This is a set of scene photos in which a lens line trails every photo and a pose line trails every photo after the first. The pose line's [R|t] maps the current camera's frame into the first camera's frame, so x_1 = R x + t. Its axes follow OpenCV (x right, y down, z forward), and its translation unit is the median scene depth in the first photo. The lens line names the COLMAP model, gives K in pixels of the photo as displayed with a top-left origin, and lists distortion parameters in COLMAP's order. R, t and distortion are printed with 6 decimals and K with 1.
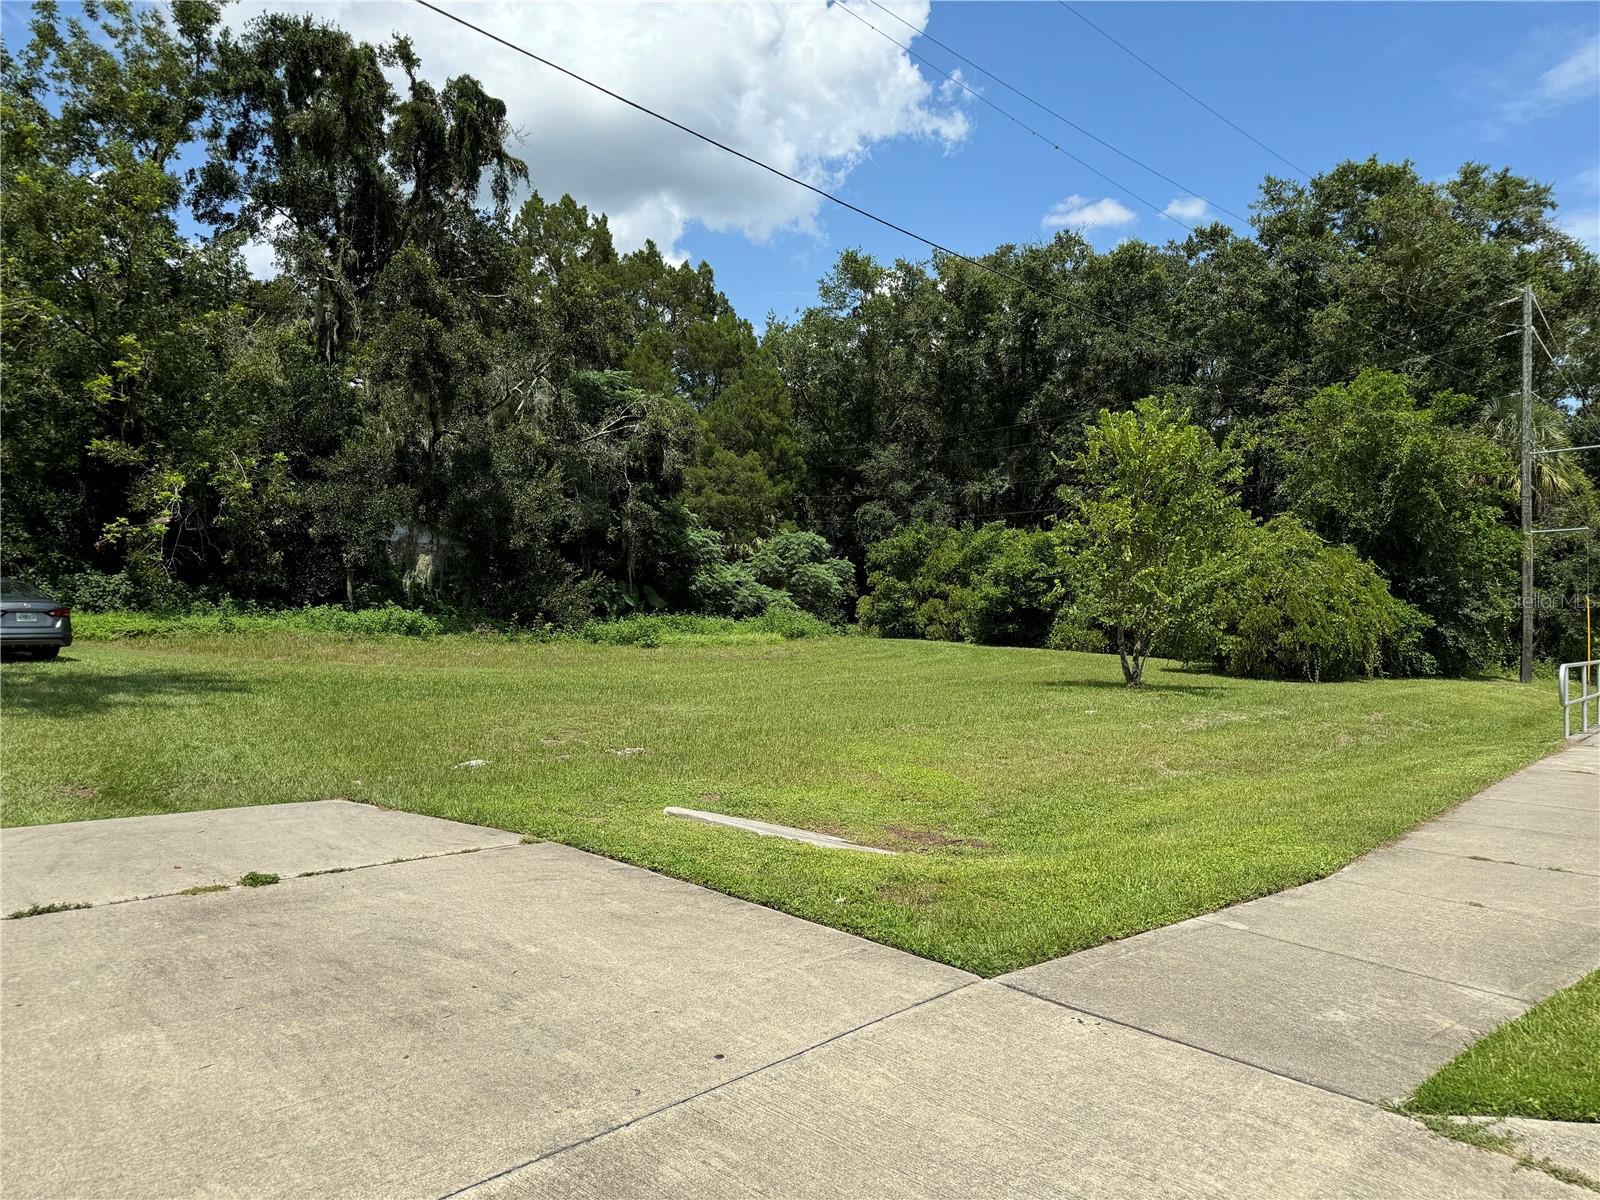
lens RADIAL K [[1118.9, 0, 804.7], [0, 1118.9, 606.0], [0, 0, 1]] dist [0.035170, -0.047240]
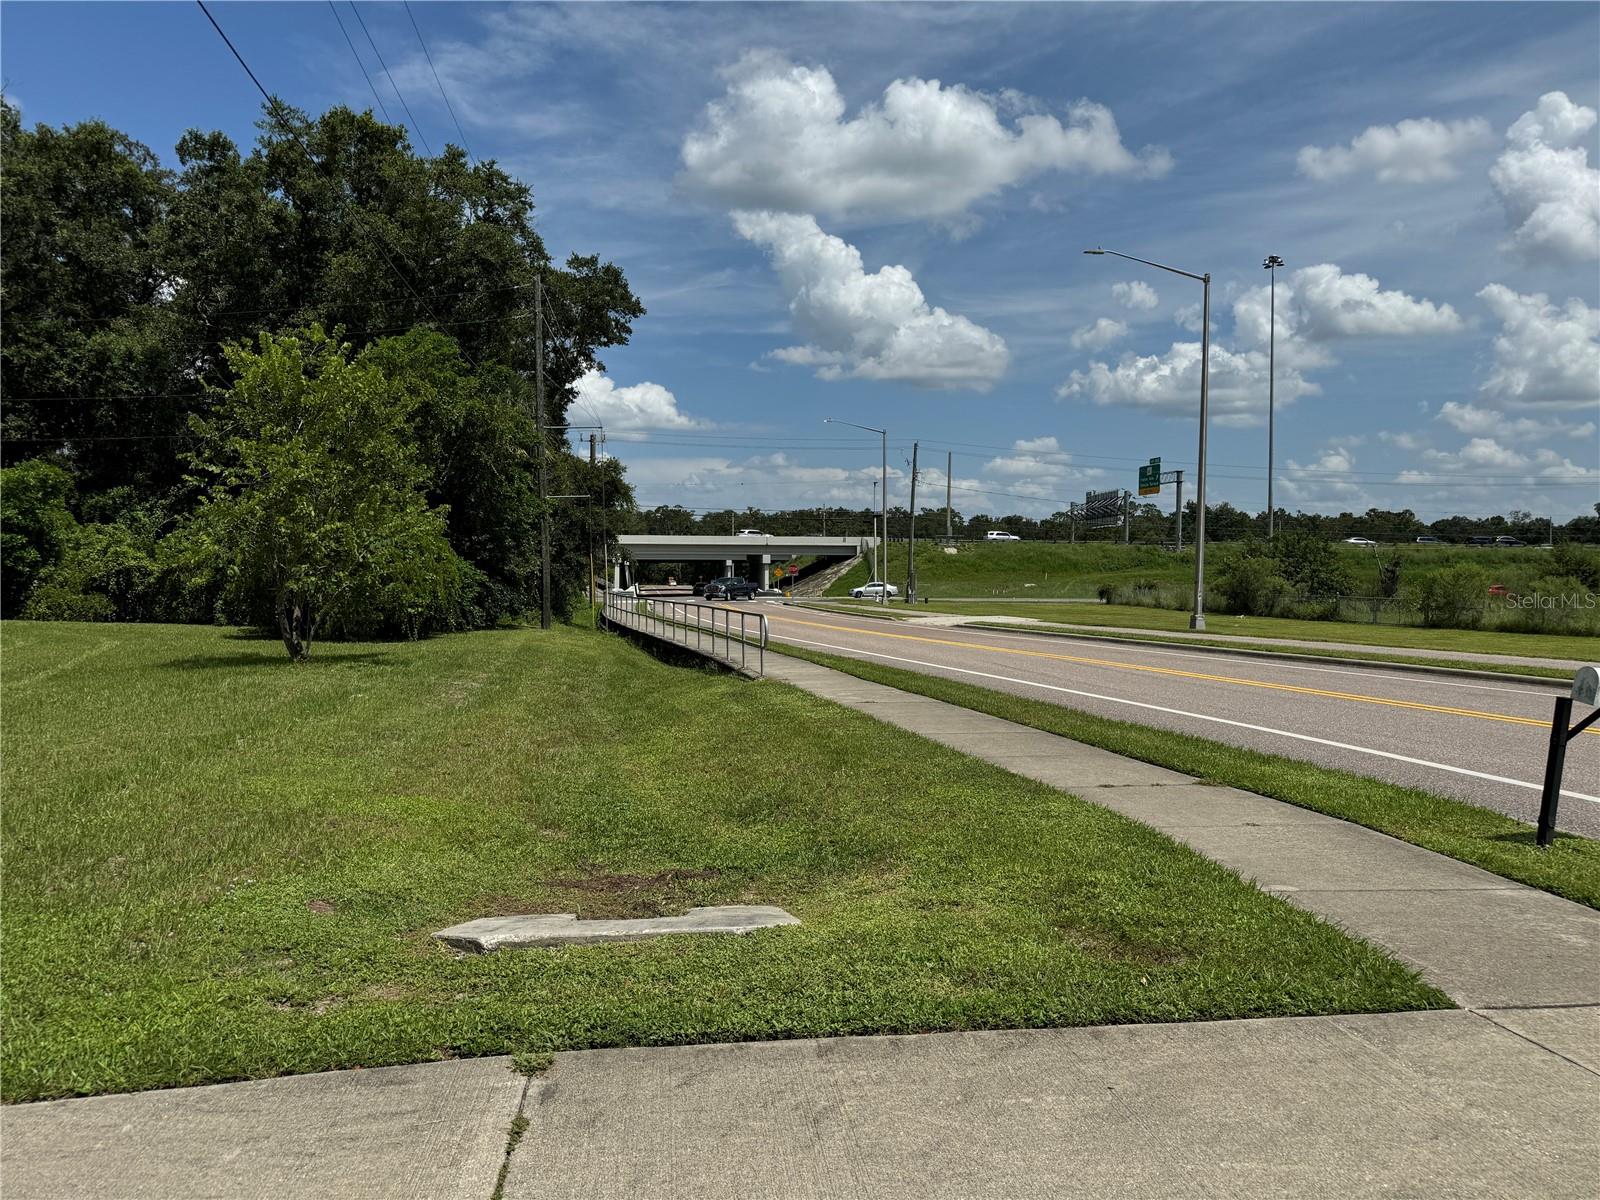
lens RADIAL K [[1118.9, 0, 804.7], [0, 1118.9, 606.0], [0, 0, 1]] dist [0.035170, -0.047240]
pose [[0.595611, -0.039935, 0.802280, -0.117926], [0.006099, 0.998959, 0.045197, -0.004807], [-0.803250, -0.022026, 0.595235, 0.122246]]
